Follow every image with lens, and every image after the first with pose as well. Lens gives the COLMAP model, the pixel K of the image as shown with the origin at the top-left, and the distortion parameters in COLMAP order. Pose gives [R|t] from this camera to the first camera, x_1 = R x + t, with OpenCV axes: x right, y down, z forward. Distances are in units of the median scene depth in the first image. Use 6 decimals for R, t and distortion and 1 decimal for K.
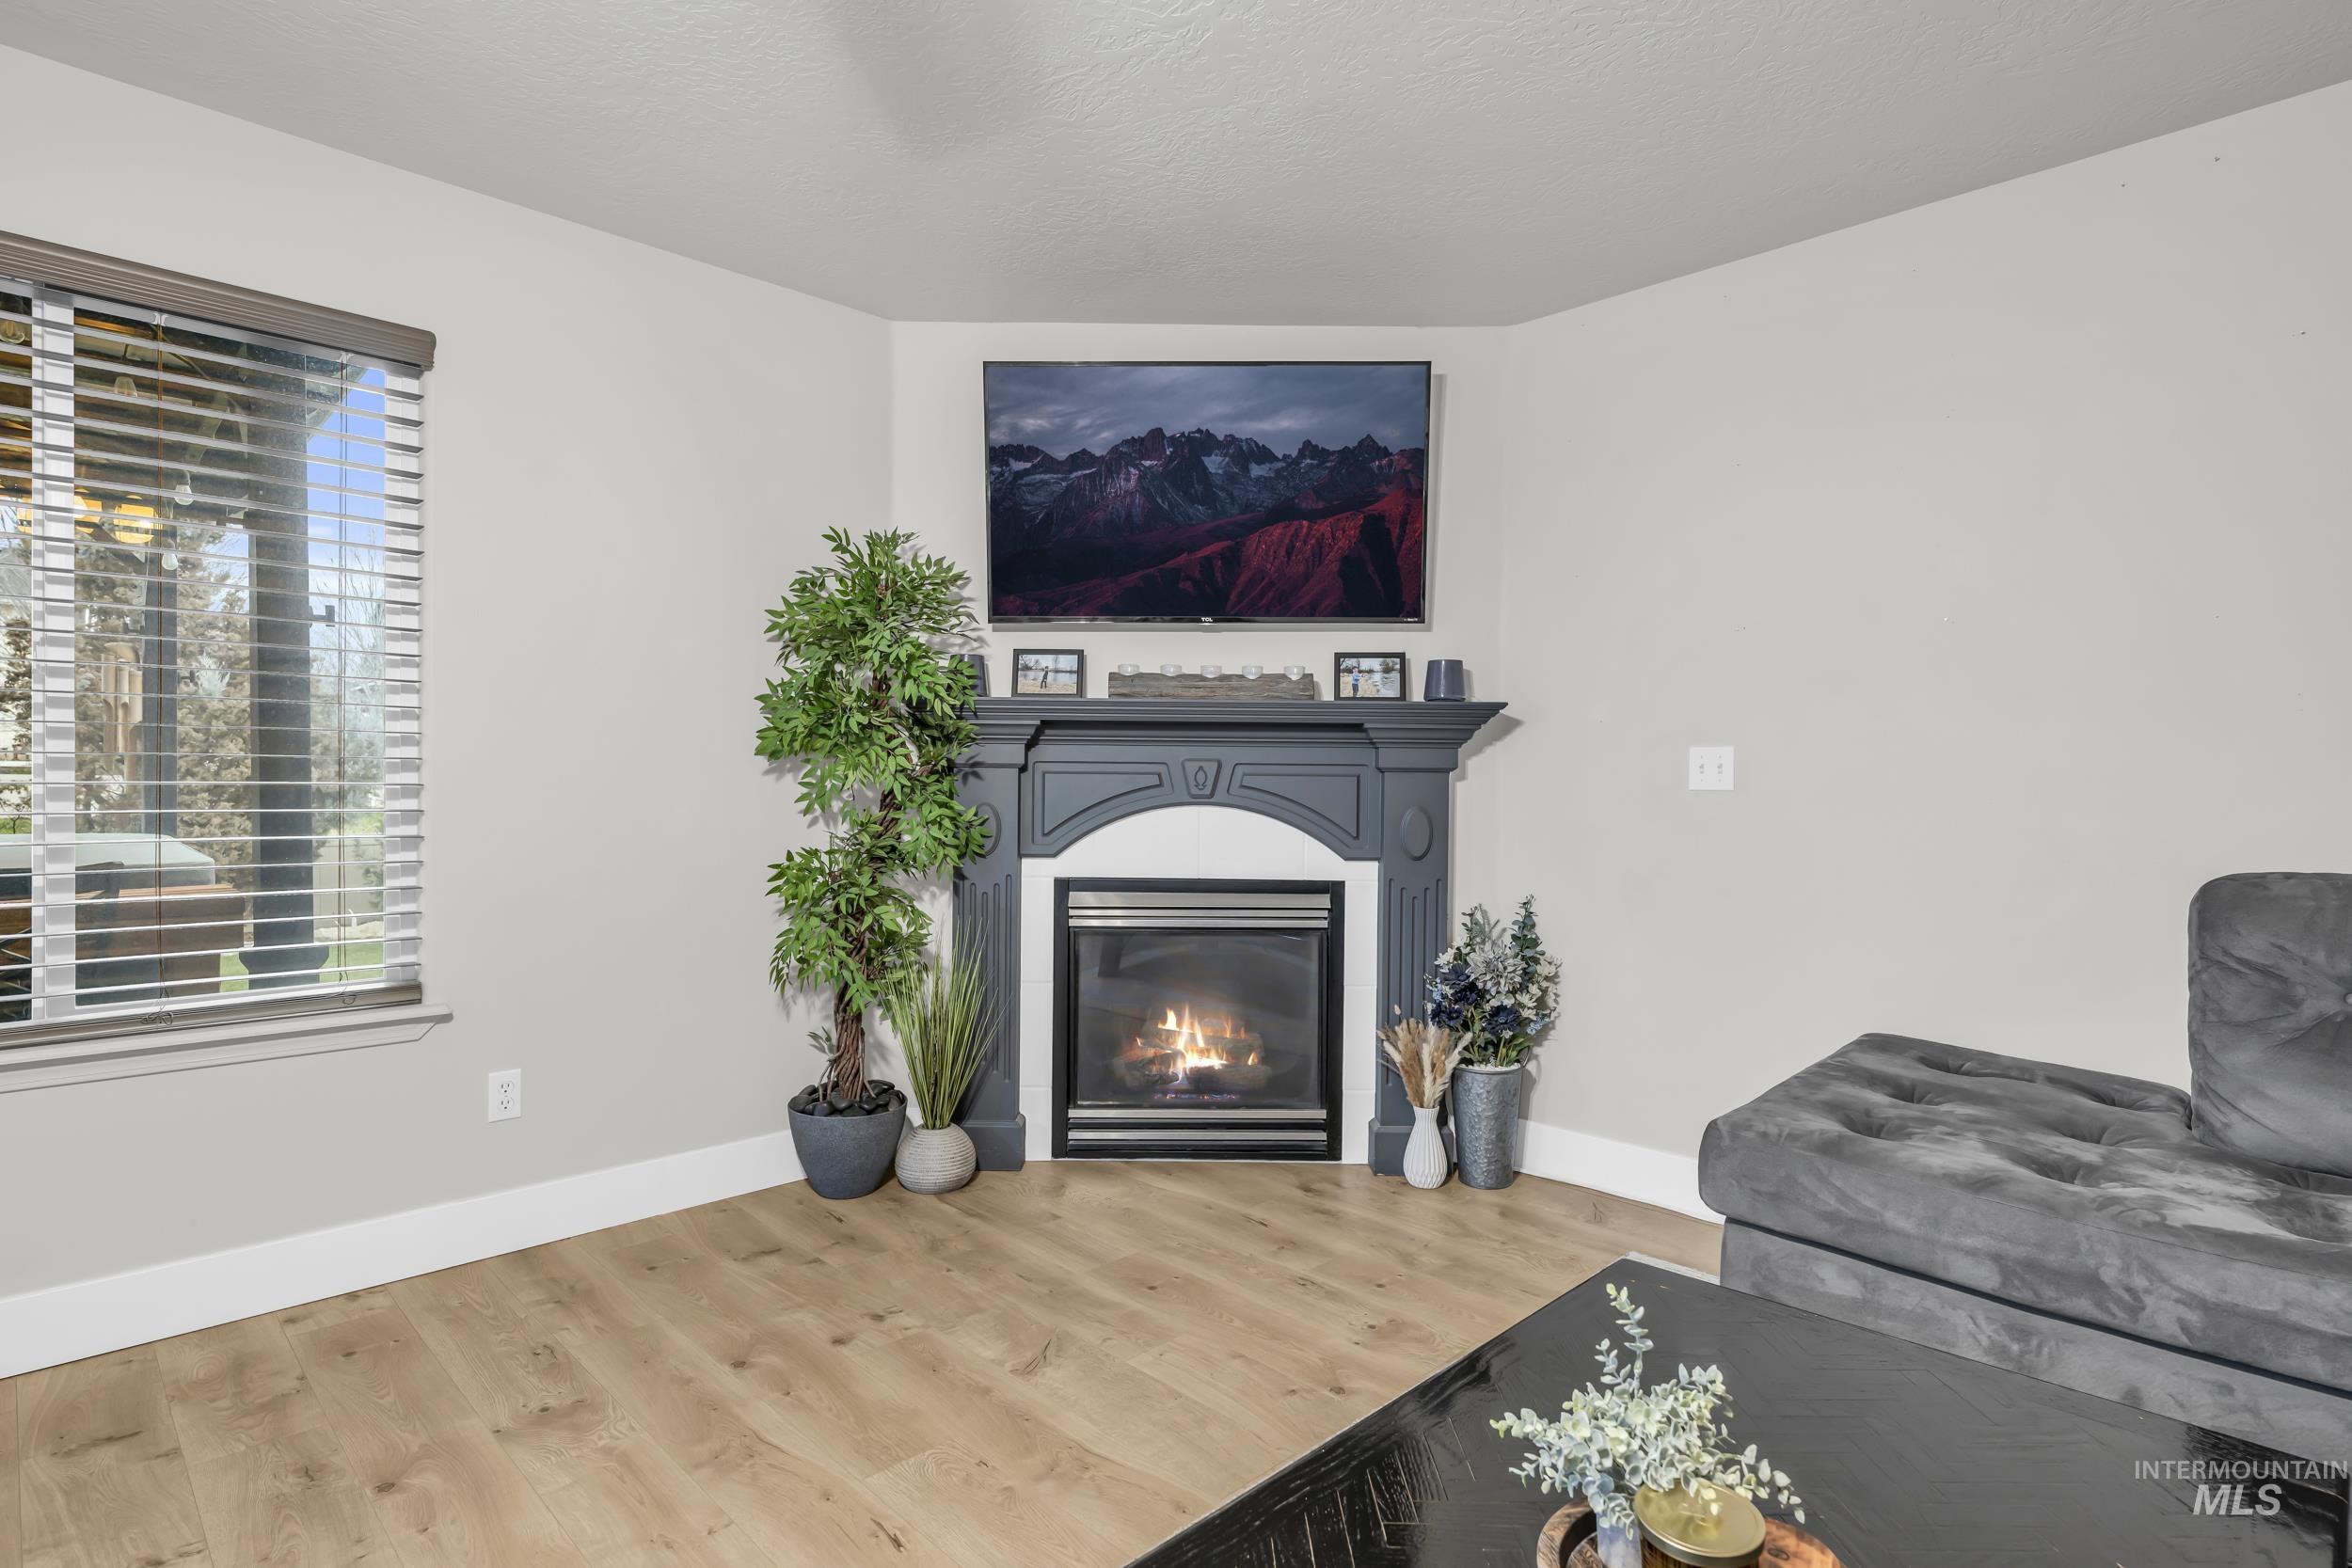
lens RADIAL K [[1177.1, 0, 1176.0], [0, 1177.1, 784.0], [0, 0, 1]] dist [-0.001603, -0.000284]
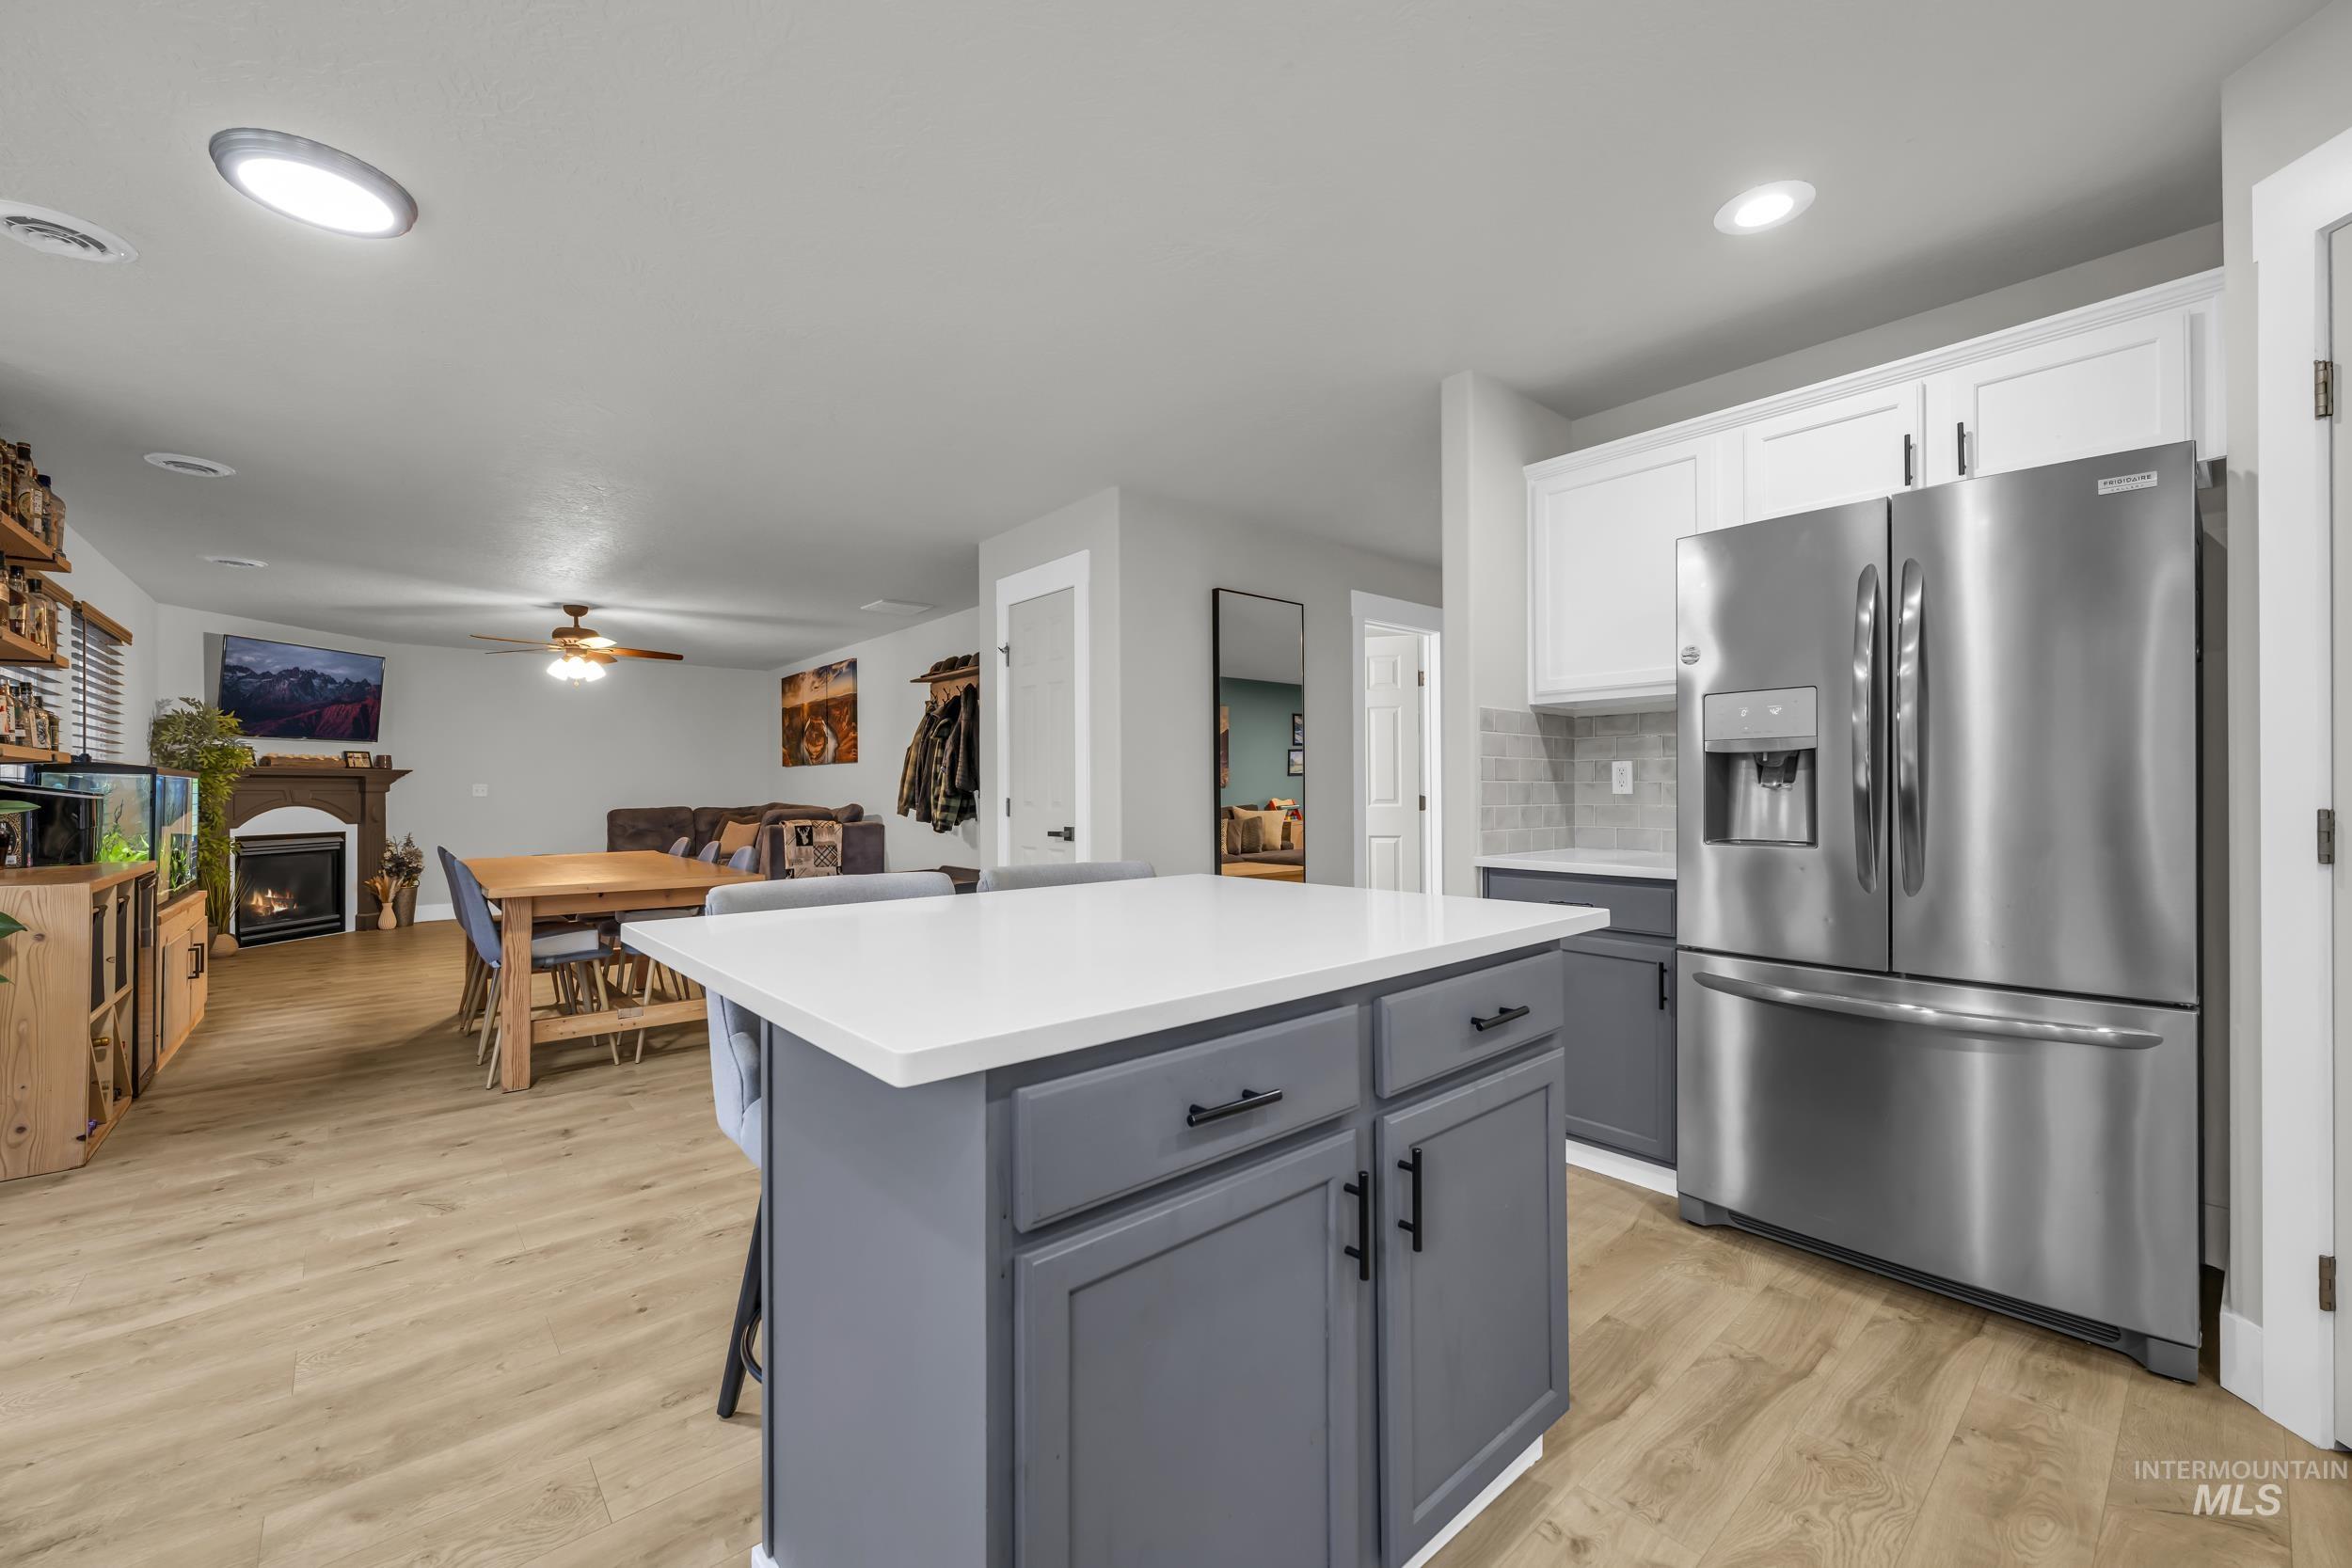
lens RADIAL K [[937.1, 0, 1182.0], [0, 937.1, 788.0], [0, 0, 1]] dist [-0.000886, -0.000124]
pose [[0.044368, -0.004650, 0.999004, -2.061523], [0.016070, 0.999863, 0.003941, 0.002036], [-0.998886, 0.015879, 0.044437, -1.127656]]
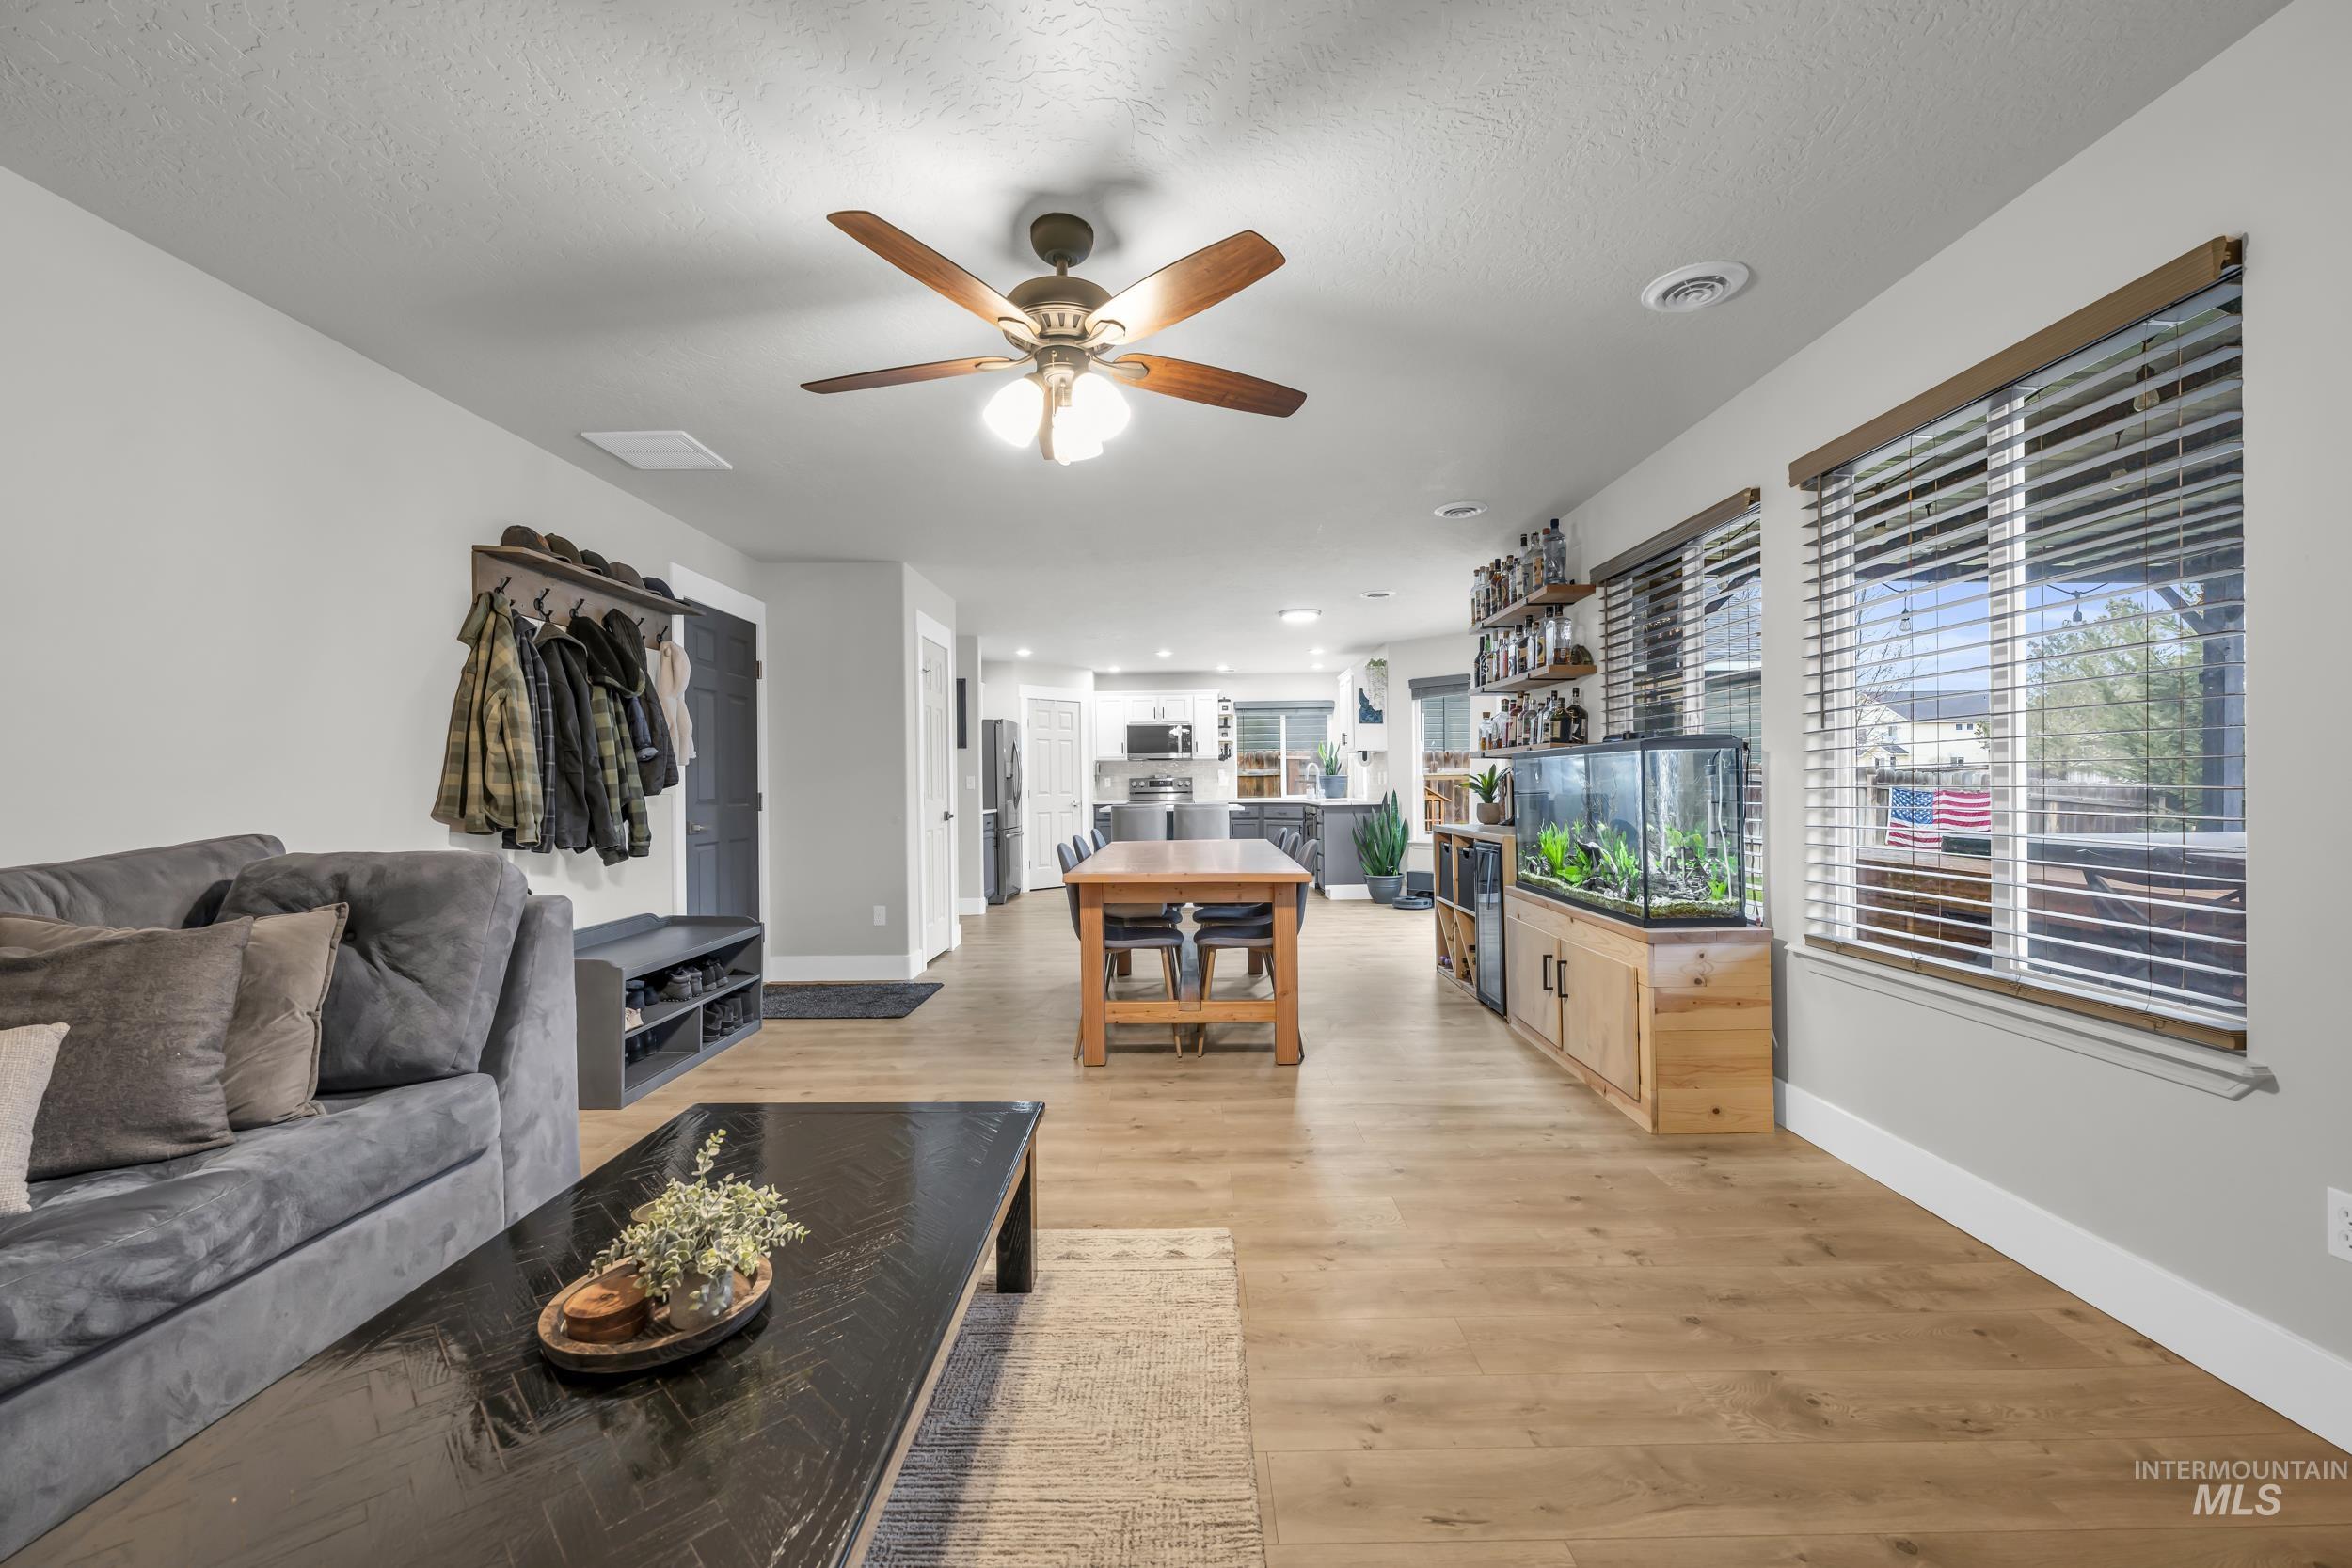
lens RADIAL K [[907.9, 0, 1165.3], [0, 907.9, 788.3], [0, 0, 1]] dist [0.000188, 0.000045]
pose [[-0.703248, 0.004861, -0.710928, 0.258615], [-0.000757, 0.999971, 0.007586, -0.002700], [0.710944, 0.005873, -0.703224, 0.721902]]
